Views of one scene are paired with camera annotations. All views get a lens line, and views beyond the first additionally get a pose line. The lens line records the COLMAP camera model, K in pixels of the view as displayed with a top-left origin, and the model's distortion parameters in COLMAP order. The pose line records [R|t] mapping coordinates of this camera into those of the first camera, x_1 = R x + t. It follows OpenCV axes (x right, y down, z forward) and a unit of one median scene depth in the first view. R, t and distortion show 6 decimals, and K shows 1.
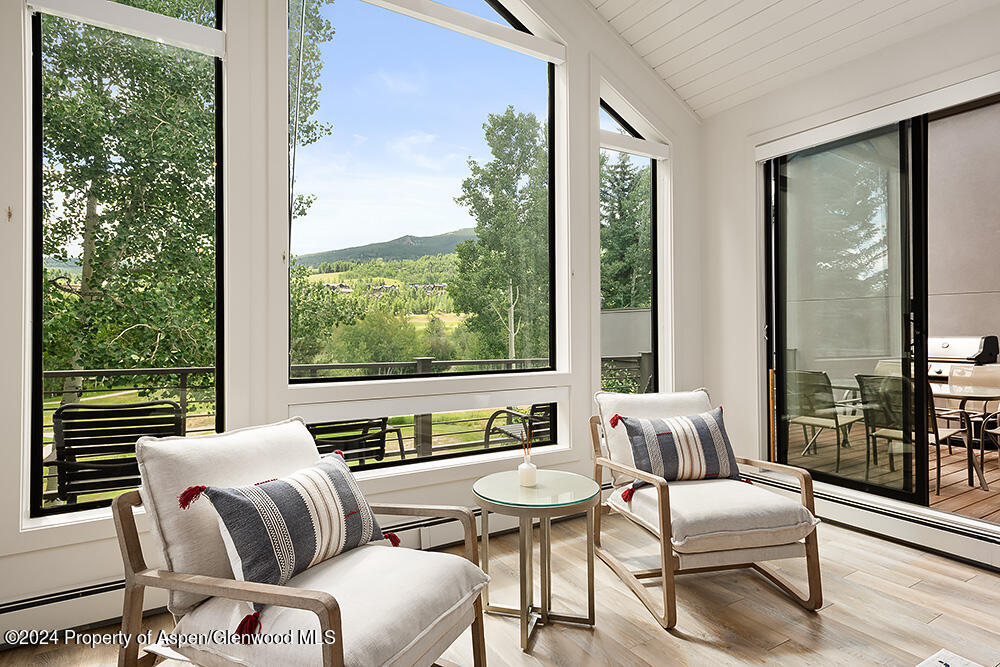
lens RADIAL K [[554.6, 0, 510.4], [0, 554.6, 330.3], [0, 0, 1]] dist [0.003773, -0.001886]
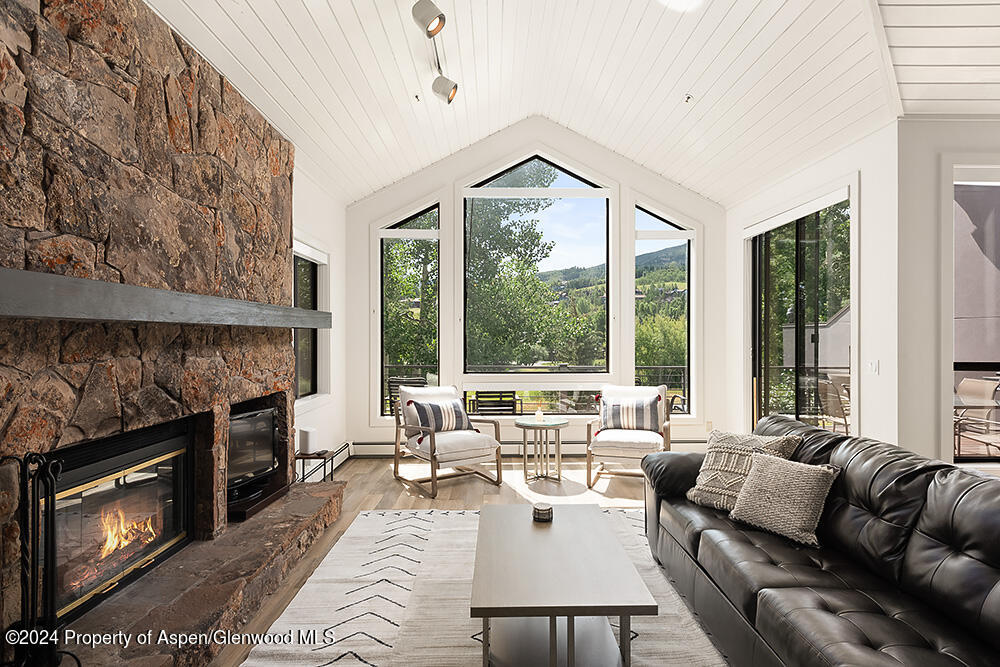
lens RADIAL K [[554.6, 0, 495.2], [0, 554.6, 338.0], [0, 0, 1]] dist [0.003773, -0.001886]
pose [[0.848461, 0.000810, -0.529257, 0.914208], [0.003877, 0.999962, 0.007746, -0.069729], [0.529244, -0.008624, 0.848426, -0.882255]]
